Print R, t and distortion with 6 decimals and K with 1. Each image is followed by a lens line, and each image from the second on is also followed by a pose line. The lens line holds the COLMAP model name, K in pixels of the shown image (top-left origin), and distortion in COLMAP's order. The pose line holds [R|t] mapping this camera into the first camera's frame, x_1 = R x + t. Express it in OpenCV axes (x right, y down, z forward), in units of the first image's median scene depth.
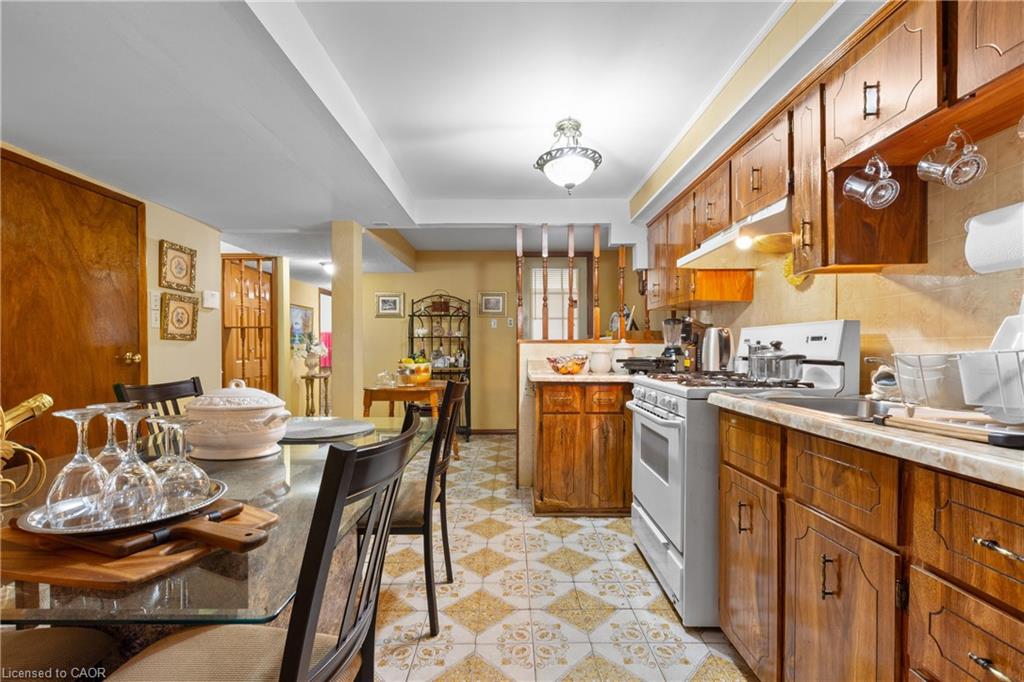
lens RADIAL K [[449.7, 0, 513.0], [0, 449.7, 347.8], [0, 0, 1]] dist [-0.000736, 0.000117]
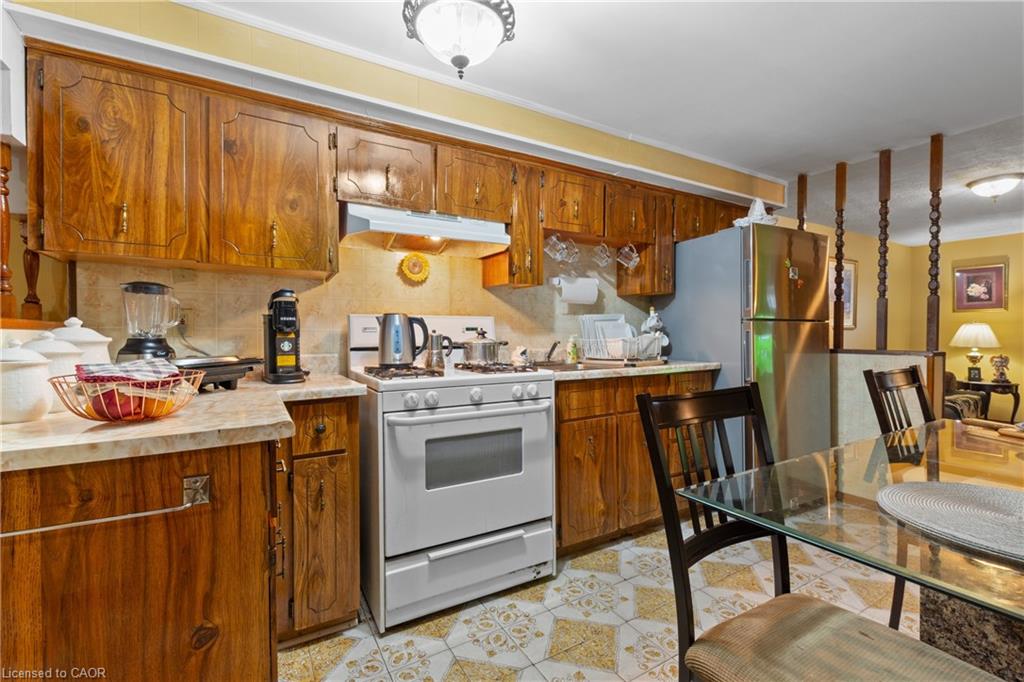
lens RADIAL K [[449.7, 0, 509.3], [0, 449.7, 335.5], [0, 0, 1]] dist [-0.000736, 0.000117]
pose [[-0.512131, -0.004056, 0.858898, -0.474838], [0.000191, 0.999988, 0.004836, -0.007429], [-0.858907, 0.002641, -0.512124, 1.447875]]
